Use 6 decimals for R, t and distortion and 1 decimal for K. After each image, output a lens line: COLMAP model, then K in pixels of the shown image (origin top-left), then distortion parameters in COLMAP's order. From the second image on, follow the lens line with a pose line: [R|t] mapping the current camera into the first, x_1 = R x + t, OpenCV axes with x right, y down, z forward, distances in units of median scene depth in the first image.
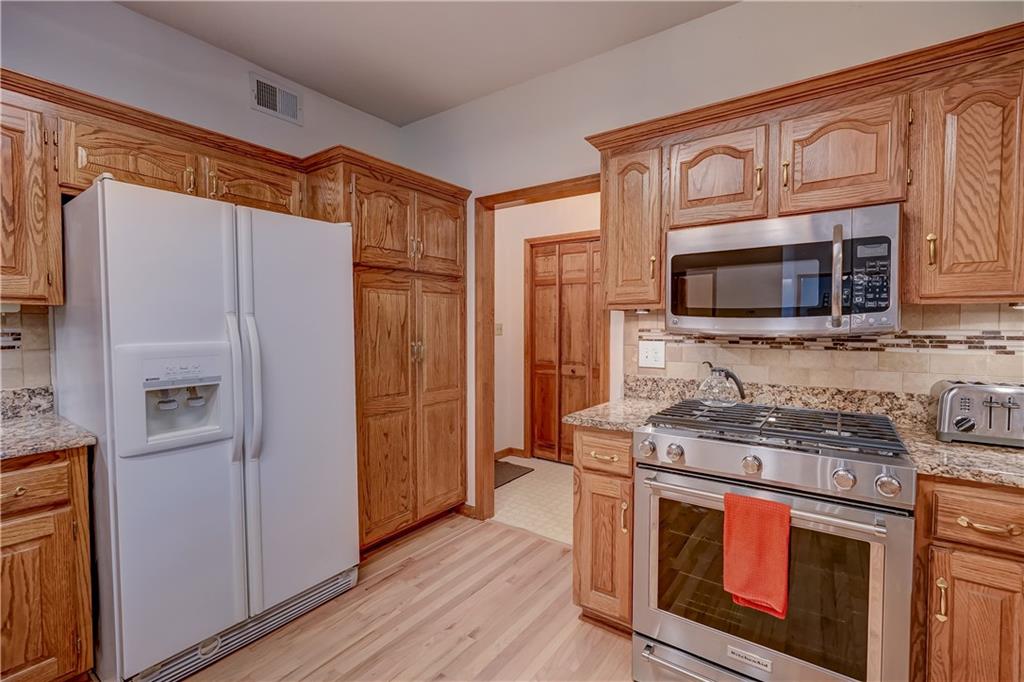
lens RADIAL K [[464.5, 0, 508.3], [0, 464.5, 341.0], [0, 0, 1]] dist [-0.000559, -0.000376]
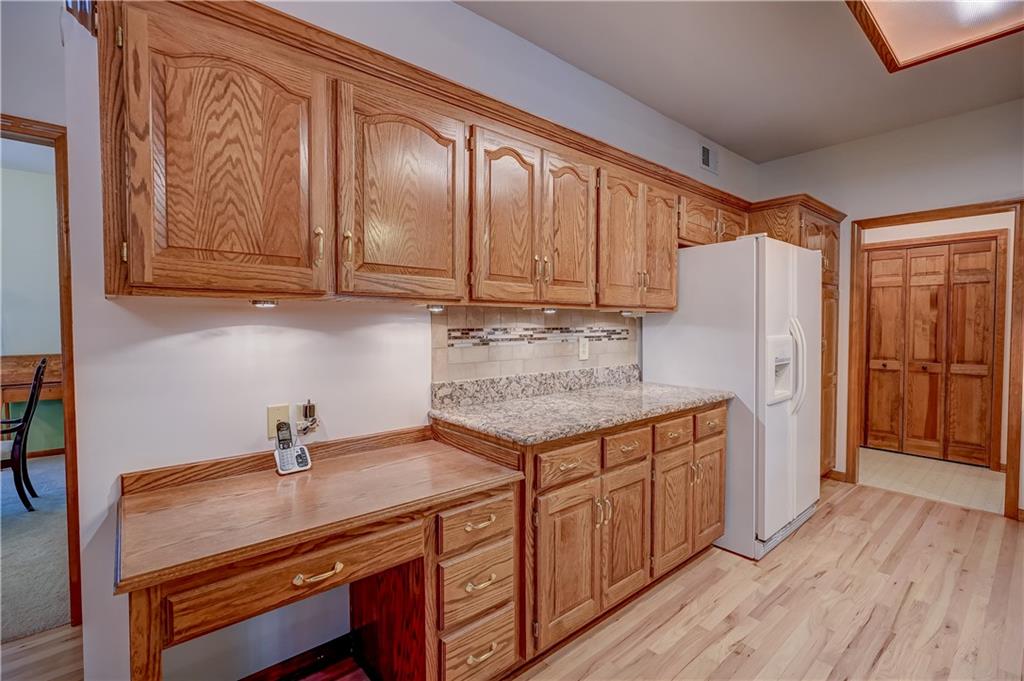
lens RADIAL K [[464.5, 0, 513.4], [0, 464.5, 337.4], [0, 0, 1]] dist [-0.000559, -0.000376]
pose [[0.973997, 0.008974, -0.226381, -0.481933], [-0.009190, 0.999958, 0.000099, 0.006169], [0.226373, 0.001984, 0.974039, -0.289281]]
